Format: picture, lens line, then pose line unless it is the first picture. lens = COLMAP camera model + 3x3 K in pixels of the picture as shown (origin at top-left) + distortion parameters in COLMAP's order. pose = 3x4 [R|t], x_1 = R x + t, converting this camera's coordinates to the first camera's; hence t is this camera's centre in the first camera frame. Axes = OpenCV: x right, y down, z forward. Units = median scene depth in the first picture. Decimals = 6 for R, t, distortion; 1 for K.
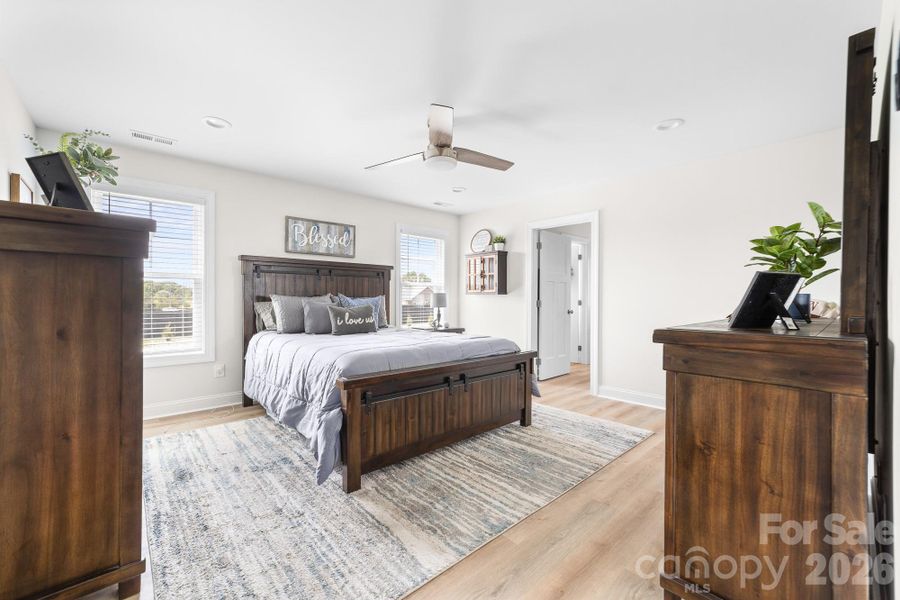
lens RADIAL K [[354.6, 0, 452.1], [0, 354.6, 298.4], [0, 0, 1]] dist [-0.007431, 0.000359]
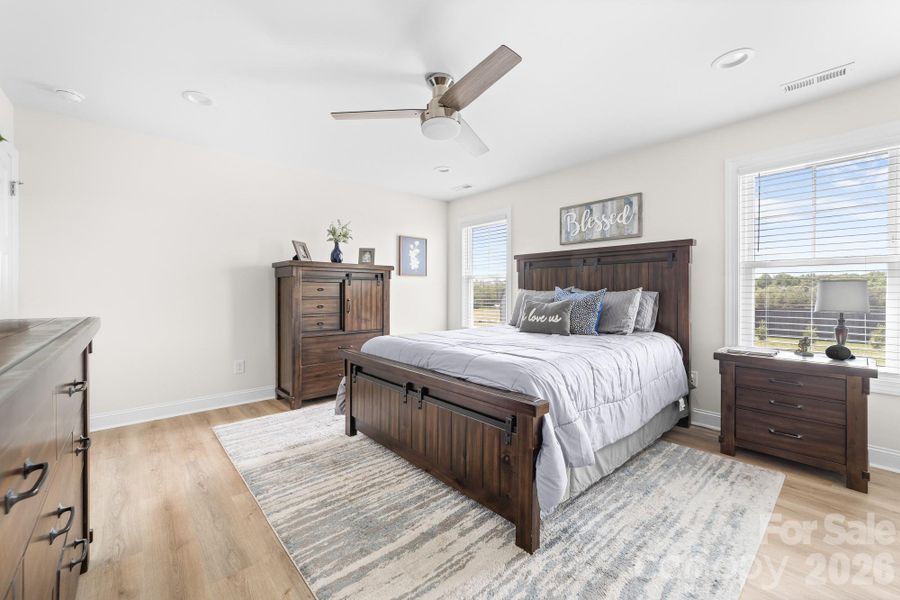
lens RADIAL K [[381.3, 0, 446.9], [0, 381.3, 292.5], [0, 0, 1]] dist [-0.002530, 0.000020]
pose [[-0.025718, -0.001513, -0.999668, 0.651948], [-0.001778, 0.999997, -0.001467, 0.002303], [0.999668, 0.001740, -0.025720, 0.790078]]
